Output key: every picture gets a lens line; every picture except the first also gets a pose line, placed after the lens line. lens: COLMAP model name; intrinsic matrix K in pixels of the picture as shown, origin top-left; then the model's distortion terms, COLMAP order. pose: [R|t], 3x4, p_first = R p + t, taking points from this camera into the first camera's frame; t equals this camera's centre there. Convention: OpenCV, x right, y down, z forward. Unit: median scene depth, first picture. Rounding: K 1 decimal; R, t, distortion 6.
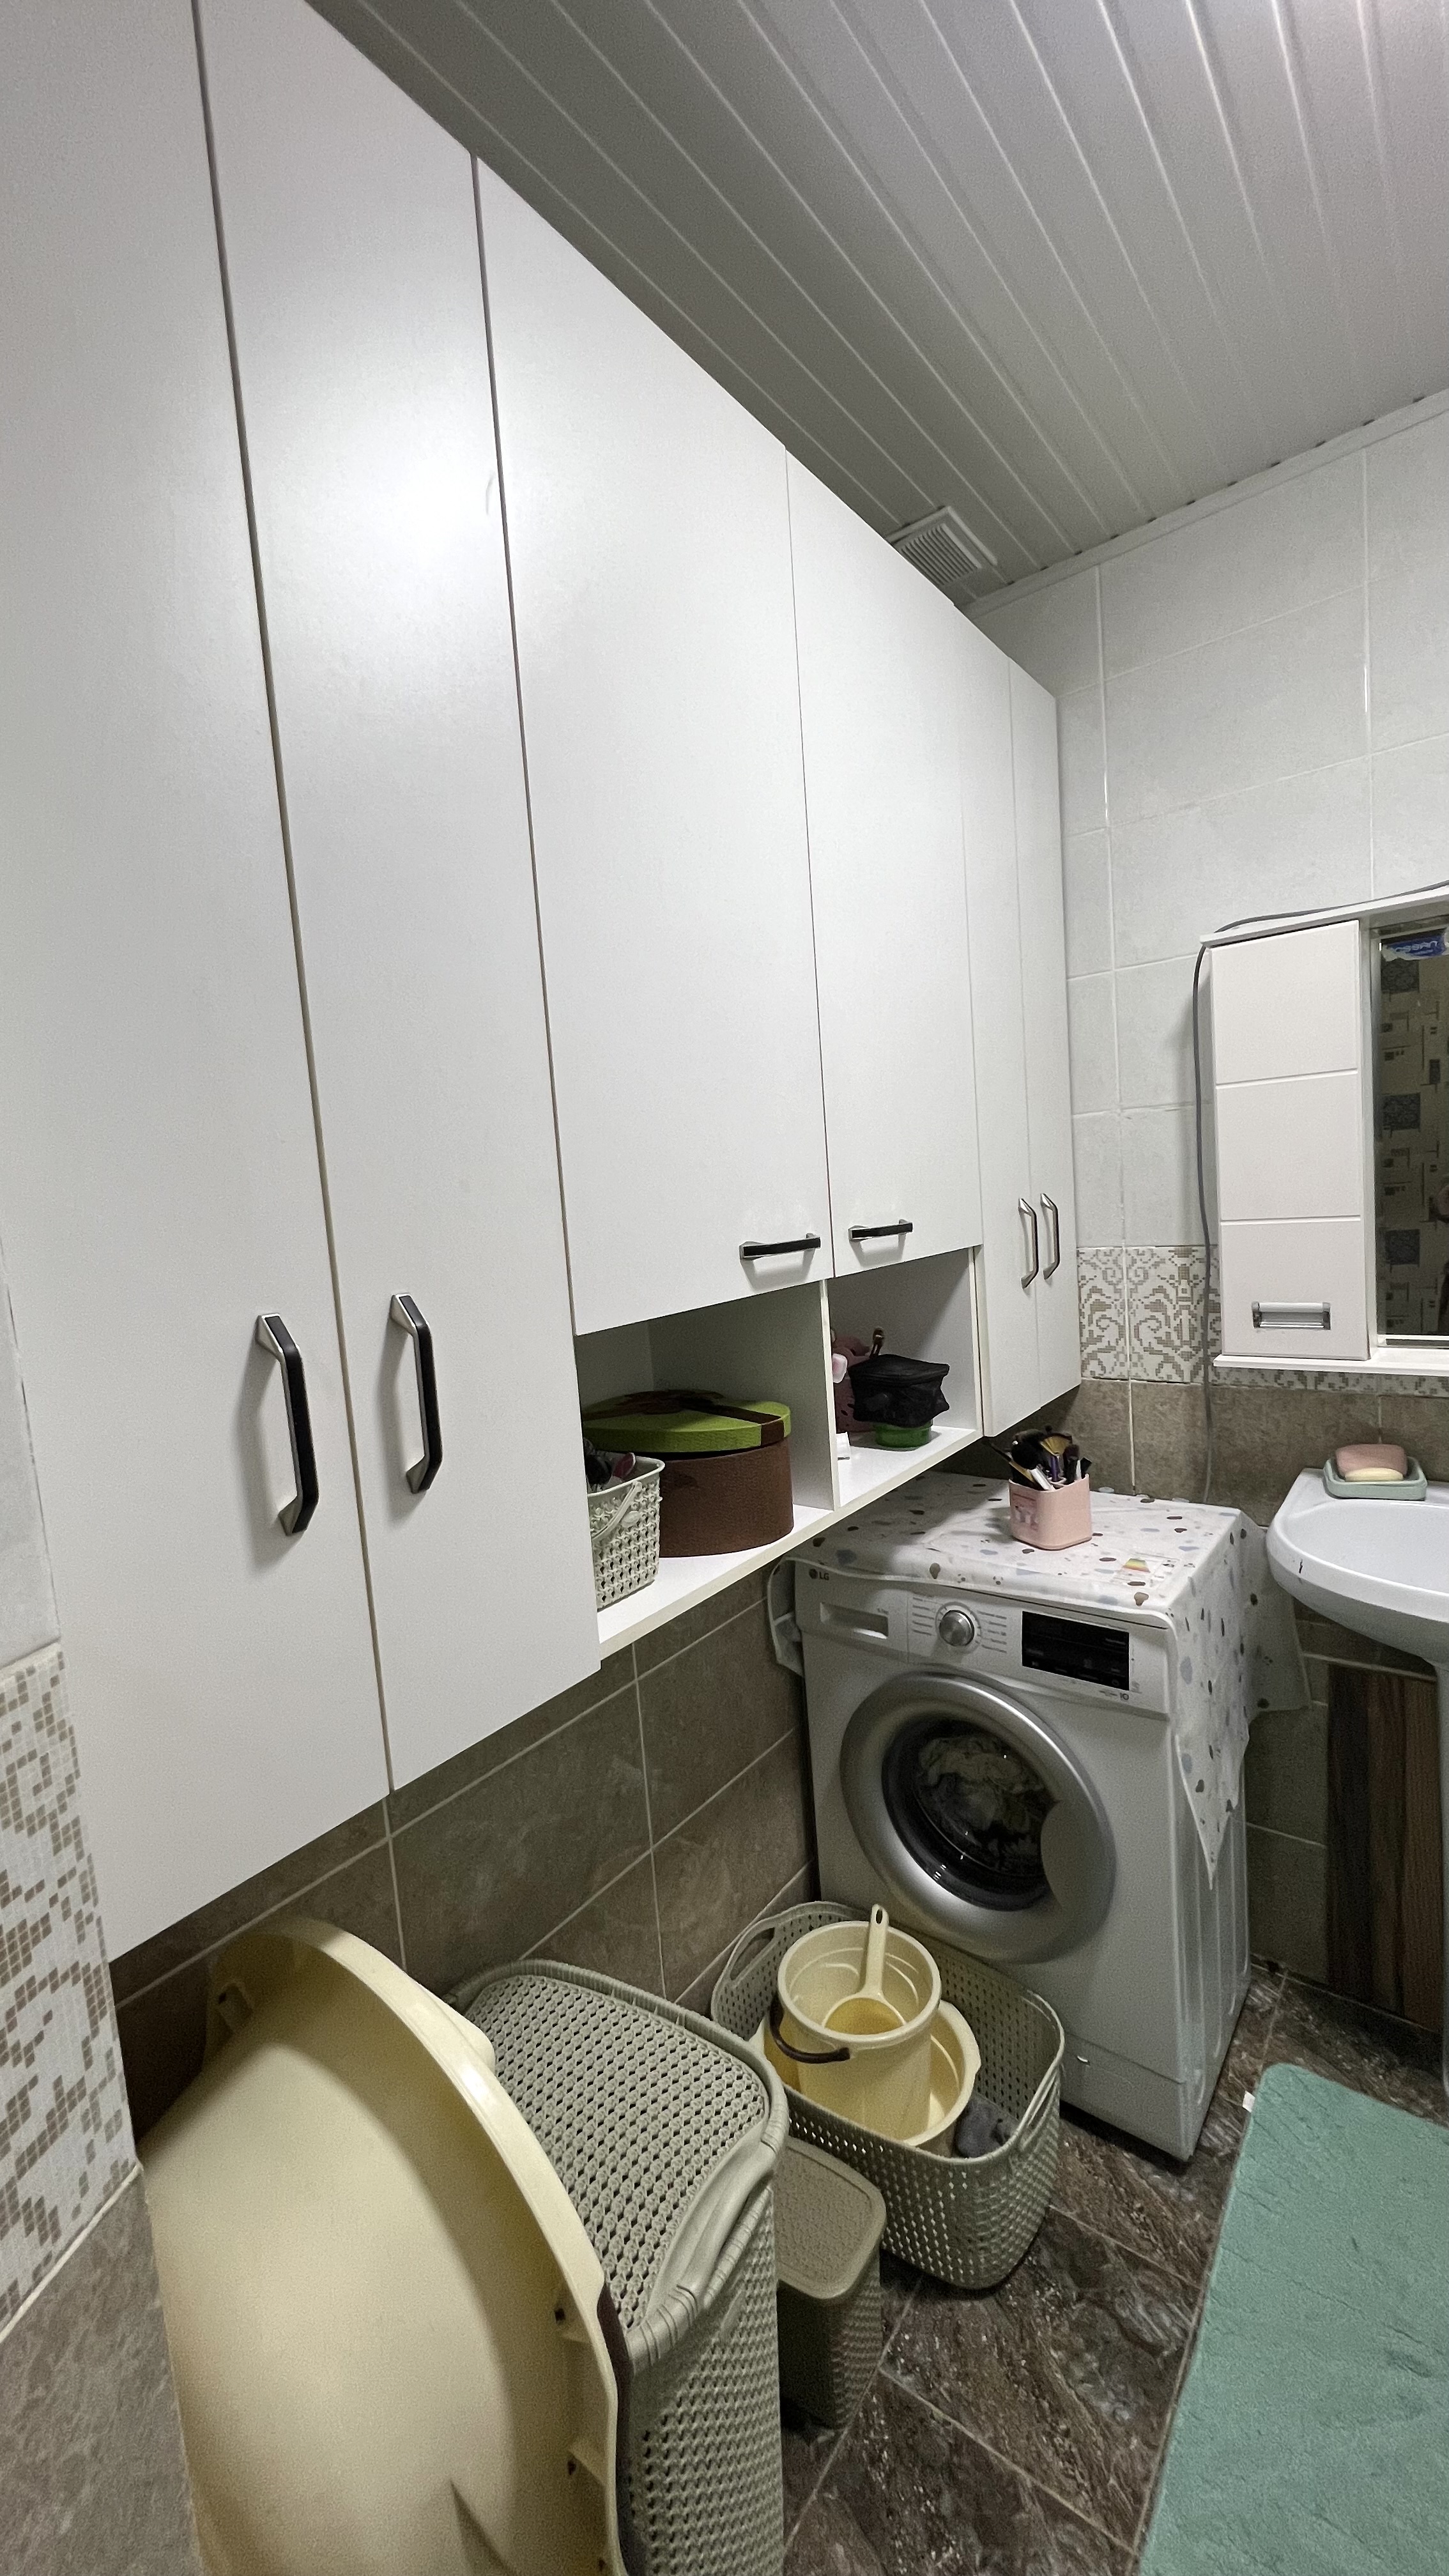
lens RADIAL K [[1020.5, 0, 724.5], [0, 1020.5, 1288.0], [0, 0, 1]] dist [-0.002129, 0.000032]
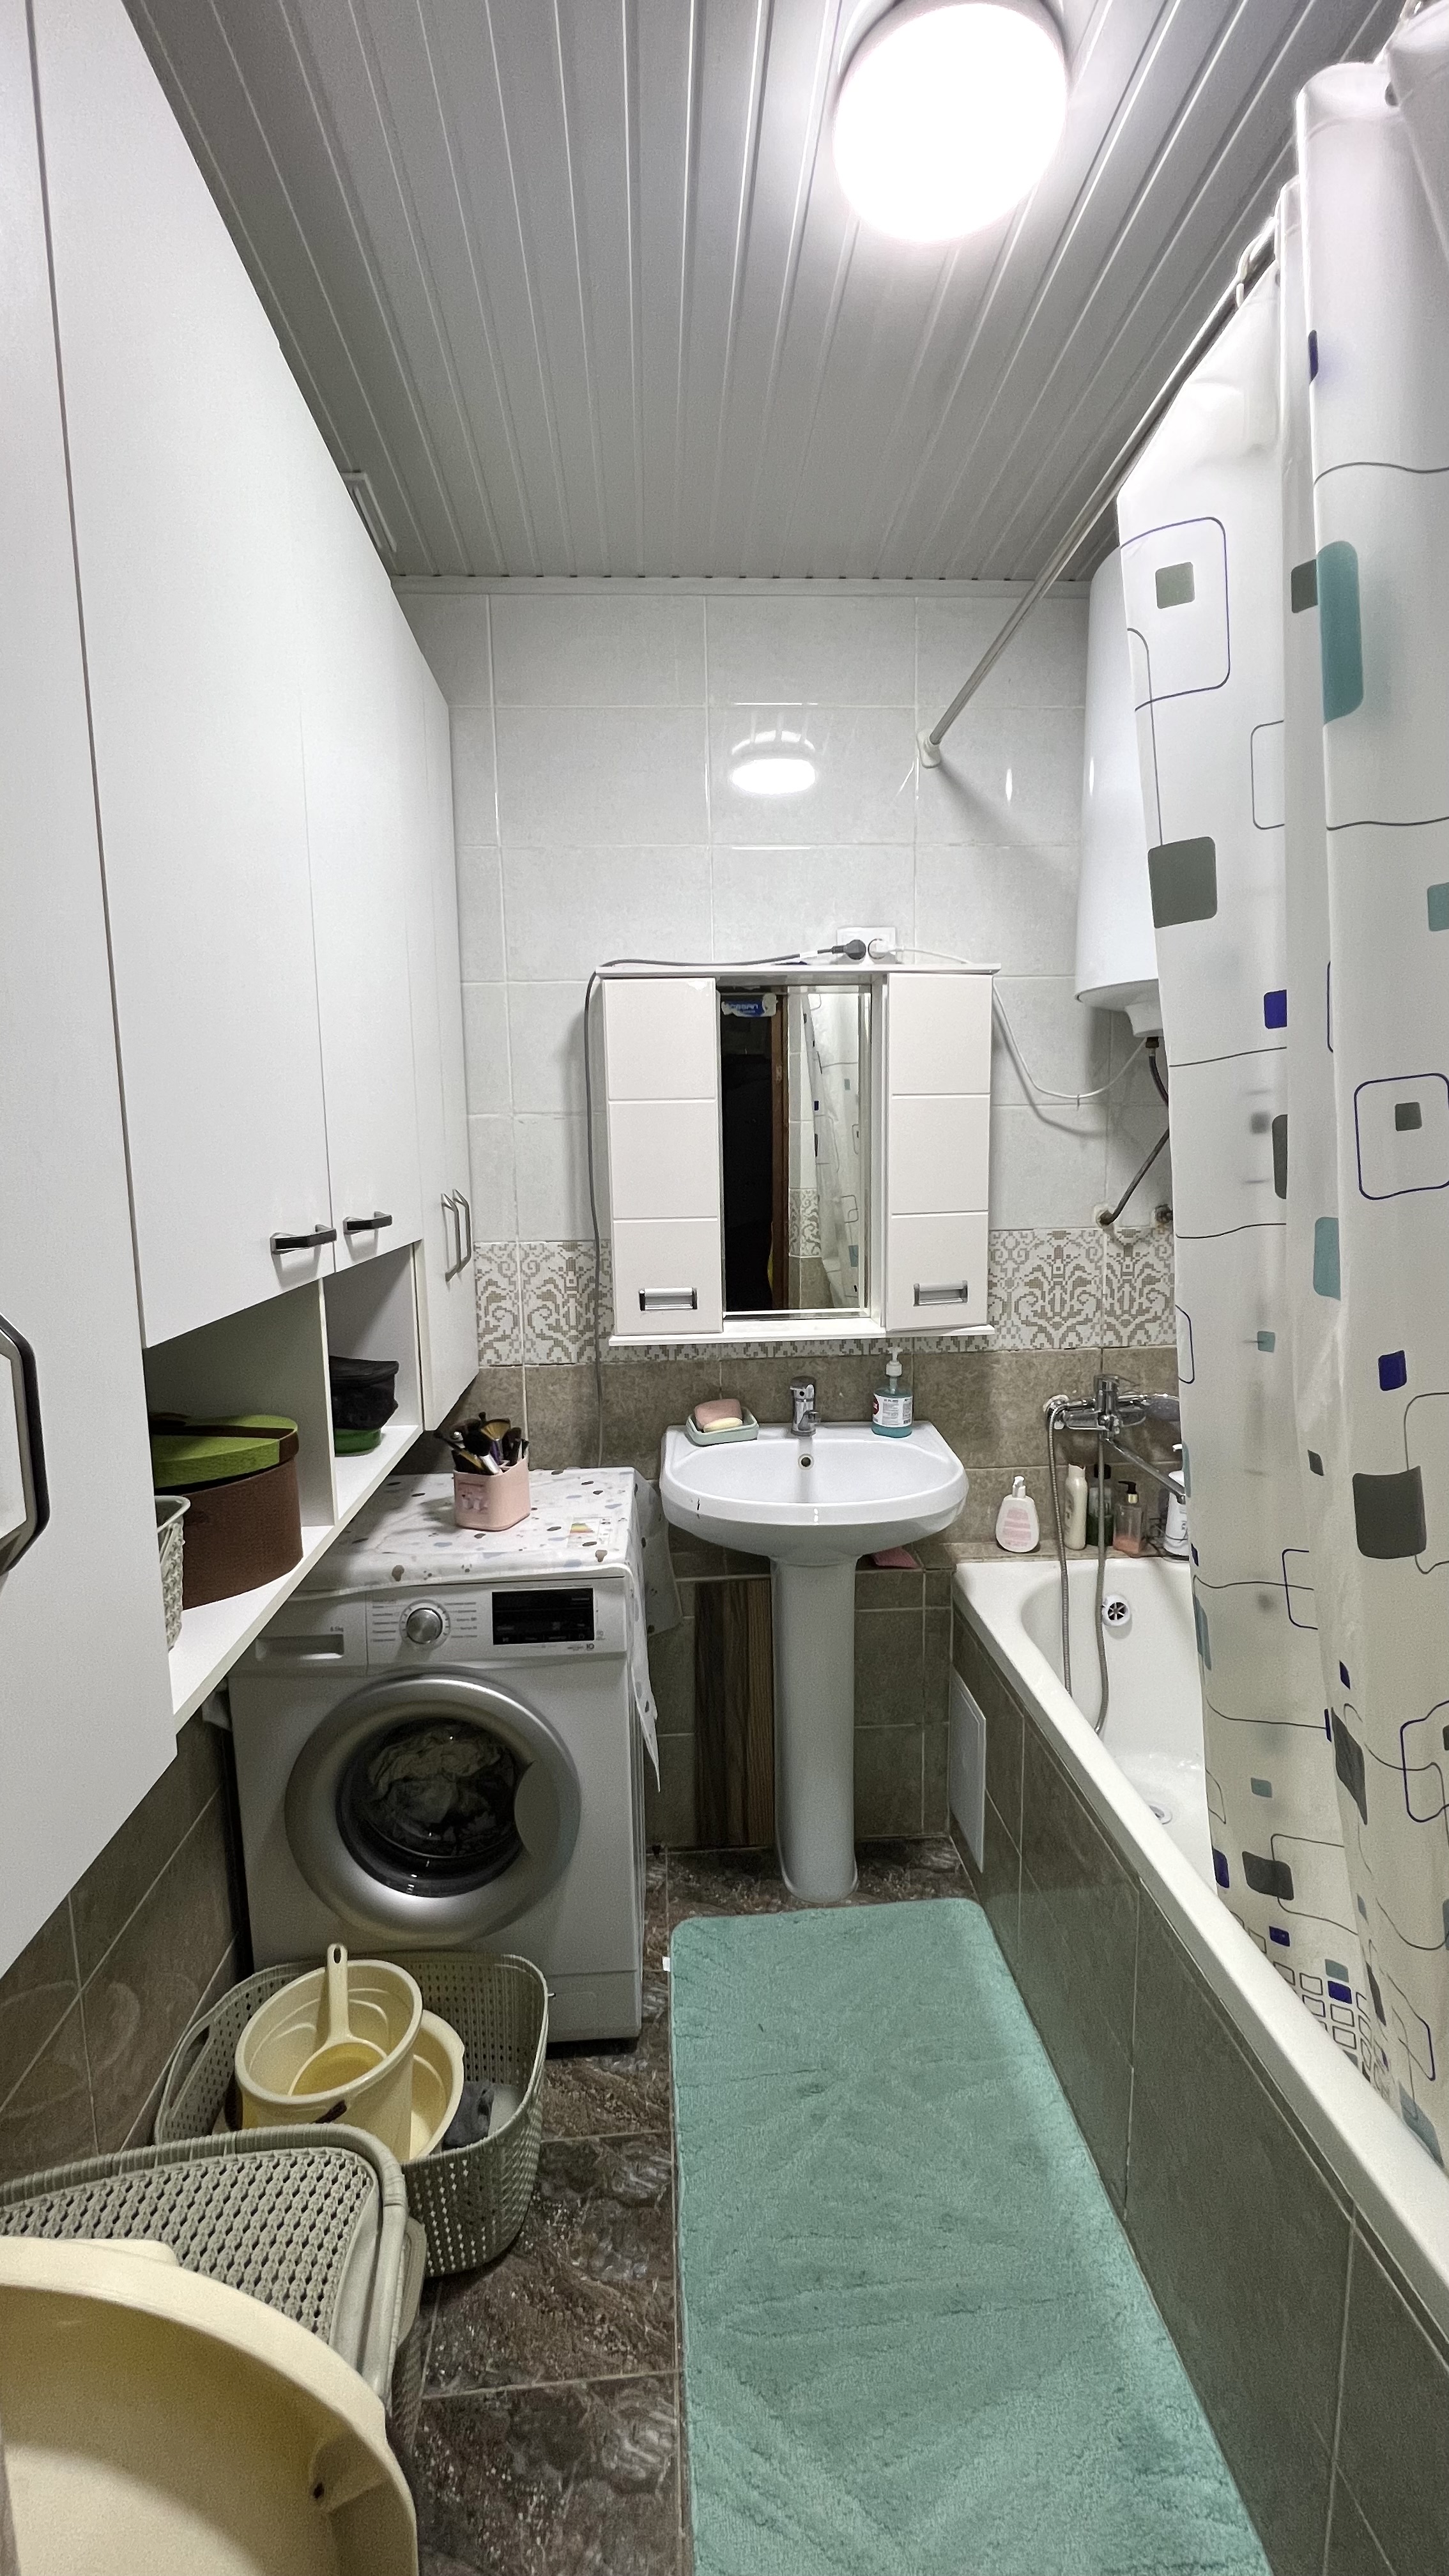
lens RADIAL K [[1027.3, 0, 726.7], [0, 1027.3, 1287.7], [0, 0, 1]] dist [-0.001788, 0.000334]
pose [[0.746765, -0.027084, 0.664536, -0.199154], [0.025116, 0.999606, 0.012517, 0.000161], [-0.664614, 0.007343, 0.747151, 0.054989]]
